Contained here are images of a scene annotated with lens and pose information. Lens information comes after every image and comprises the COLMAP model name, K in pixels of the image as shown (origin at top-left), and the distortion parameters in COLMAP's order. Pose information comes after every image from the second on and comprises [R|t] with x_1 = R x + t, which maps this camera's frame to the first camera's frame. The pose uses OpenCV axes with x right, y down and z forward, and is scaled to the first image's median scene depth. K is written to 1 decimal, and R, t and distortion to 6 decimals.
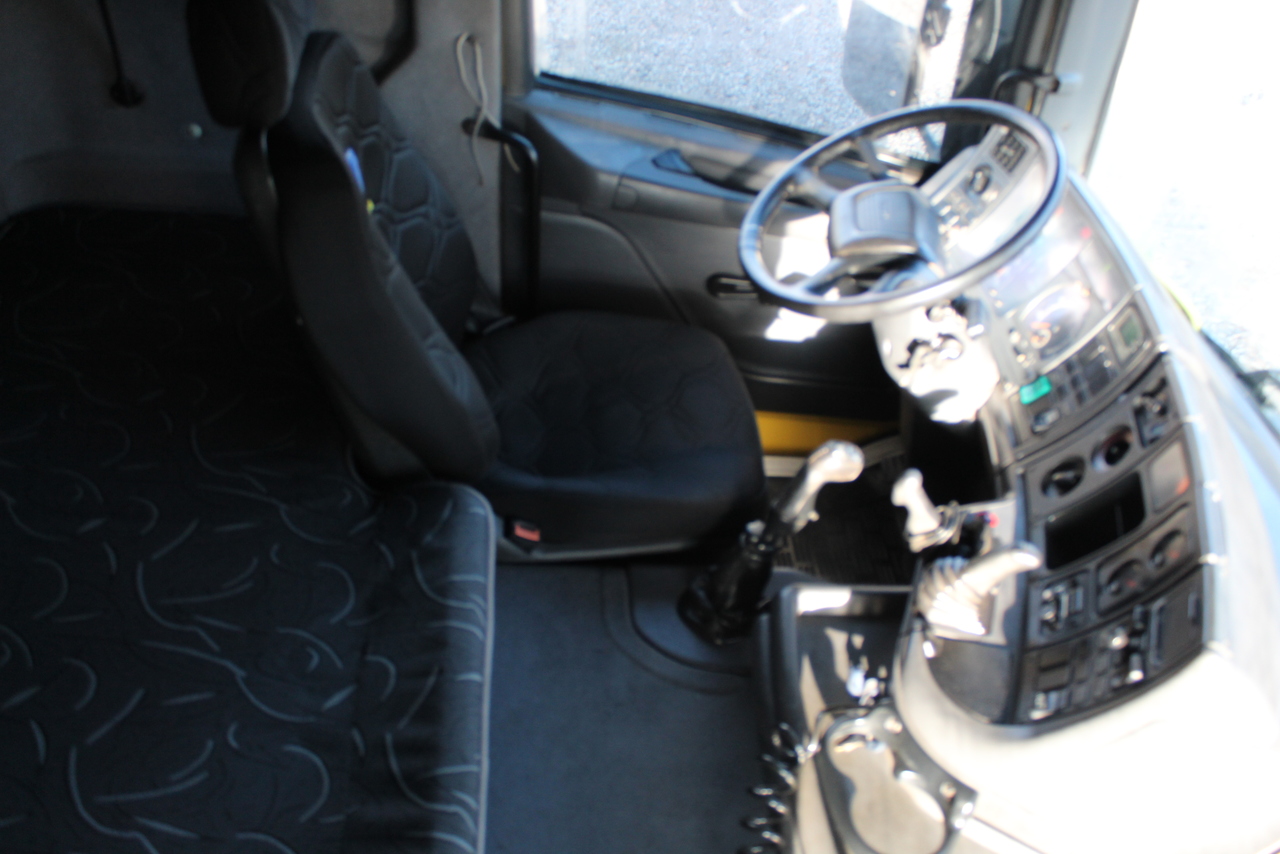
lens RADIAL K [[1083.9, 0, 644.0], [0, 1083.9, 429.0], [0, 0, 1]] dist [-0.159466, 0.126070]
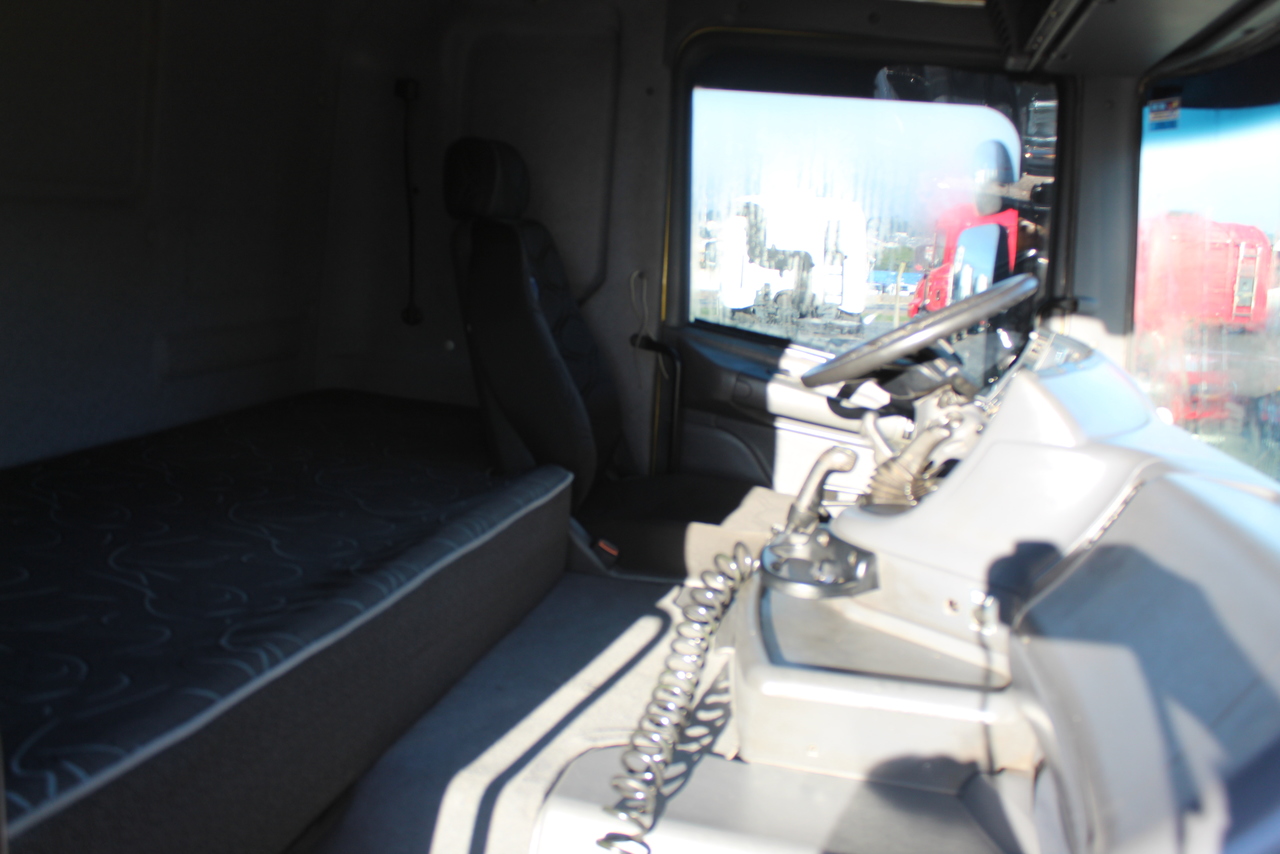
lens RADIAL K [[1083.9, 0, 644.0], [0, 1083.9, 429.0], [0, 0, 1]] dist [-0.159466, 0.126070]
pose [[0.961907, 0.025220, -0.272210, 0.234989], [-0.166790, 0.843080, -0.511271, 0.534228], [0.216601, 0.537197, 0.815171, -0.082365]]
